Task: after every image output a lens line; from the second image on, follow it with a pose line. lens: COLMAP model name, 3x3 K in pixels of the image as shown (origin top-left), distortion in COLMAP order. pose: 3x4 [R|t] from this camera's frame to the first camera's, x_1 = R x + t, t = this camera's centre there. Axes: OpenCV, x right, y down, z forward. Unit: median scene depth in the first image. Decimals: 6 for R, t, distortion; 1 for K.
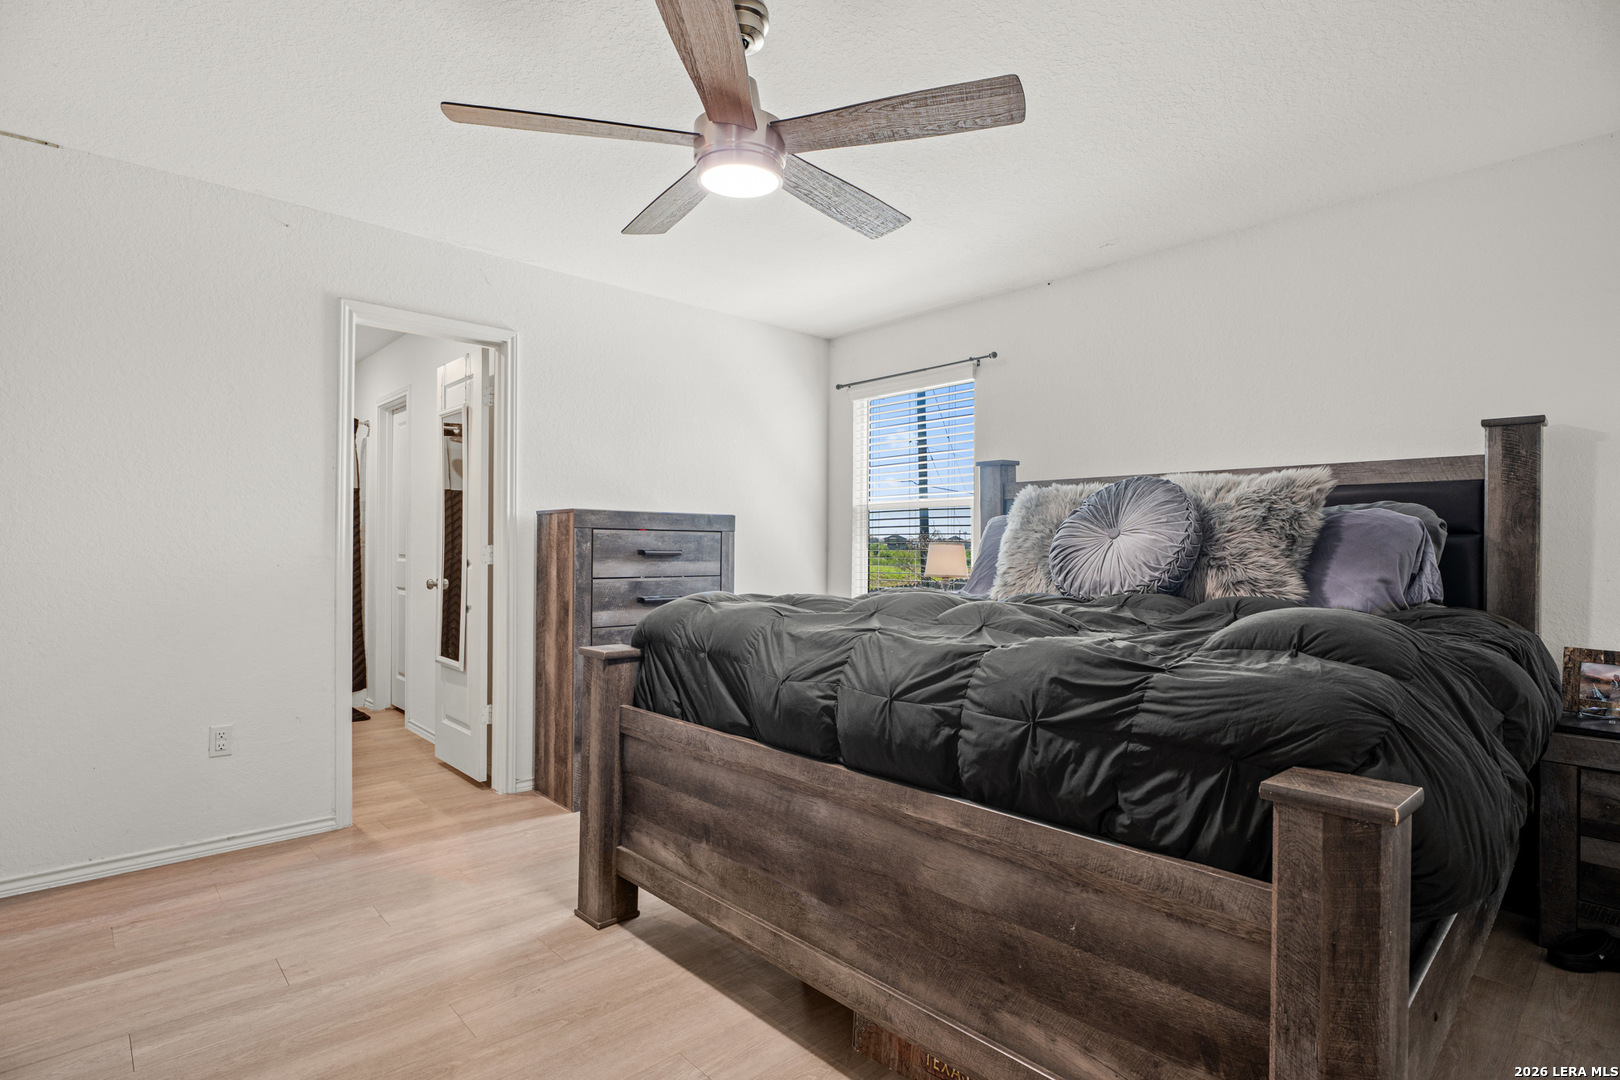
lens RADIAL K [[787.6, 0, 809.3], [0, 787.6, 545.4], [0, 0, 1]] dist [0.005888, 0.000218]
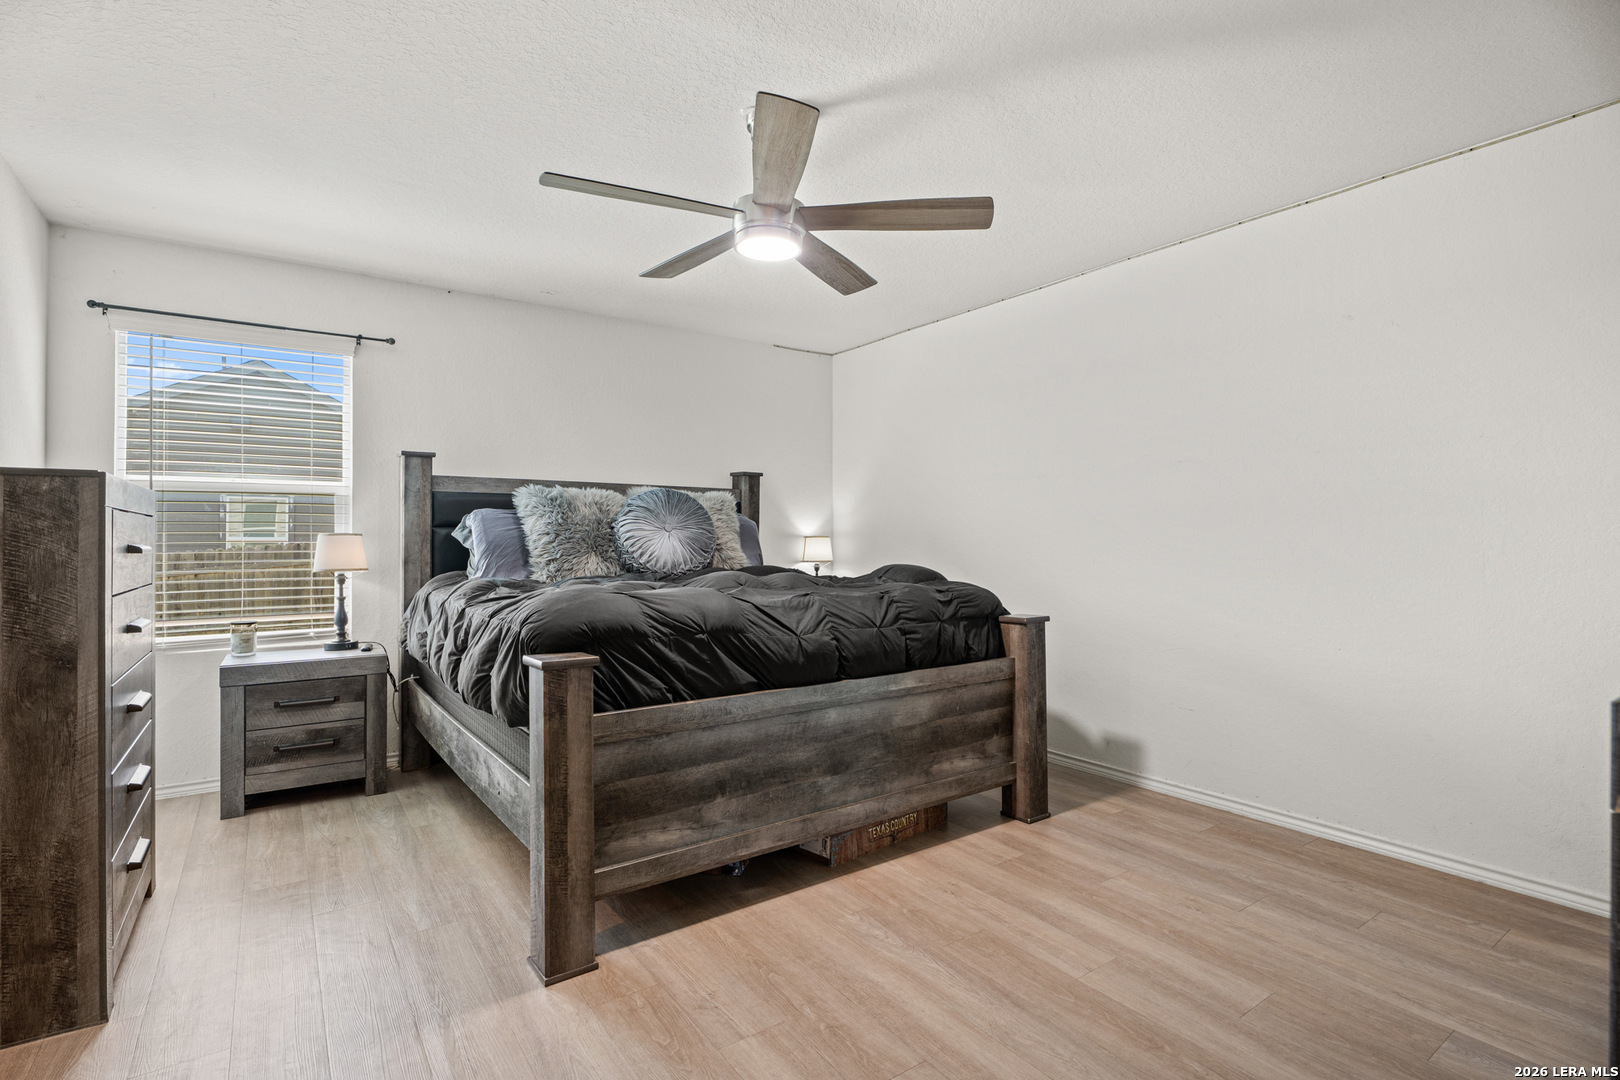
lens RADIAL K [[764.0, 0, 760.2], [0, 764.0, 532.6], [0, 0, 1]] dist [-0.004045, -0.000221]
pose [[0.181668, 0.000730, 0.983360, -1.313568], [-0.000652, 1.000000, -0.000622, -0.007021], [-0.983360, -0.000528, 0.181668, 0.802347]]
